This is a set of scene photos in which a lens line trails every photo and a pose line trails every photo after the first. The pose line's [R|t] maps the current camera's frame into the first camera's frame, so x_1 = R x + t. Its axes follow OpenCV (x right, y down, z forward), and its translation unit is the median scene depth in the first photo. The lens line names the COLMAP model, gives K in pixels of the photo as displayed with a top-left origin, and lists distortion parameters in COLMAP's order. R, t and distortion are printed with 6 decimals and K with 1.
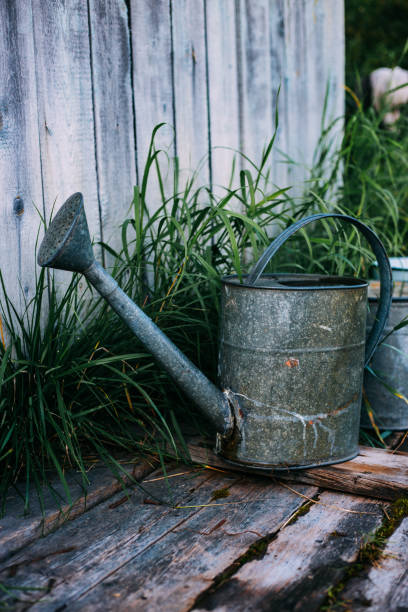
lens RADIAL K [[755.1, 0, 204.0], [0, 755.1, 306.0], [0, 0, 1]] dist [-0.148974, 0.054218]
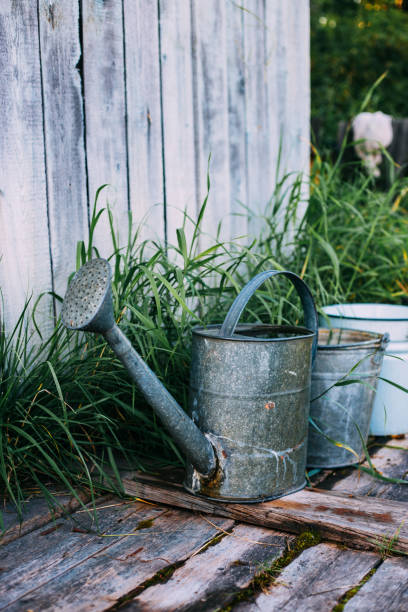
lens RADIAL K [[755.1, 0, 204.0], [0, 755.1, 306.0], [0, 0, 1]] dist [-0.148974, 0.054218]
pose [[0.999861, 0.009172, -0.013912, 0.104348], [-0.009749, 0.999070, -0.041997, -0.021503], [0.013513, 0.042126, 0.999021, -0.092847]]
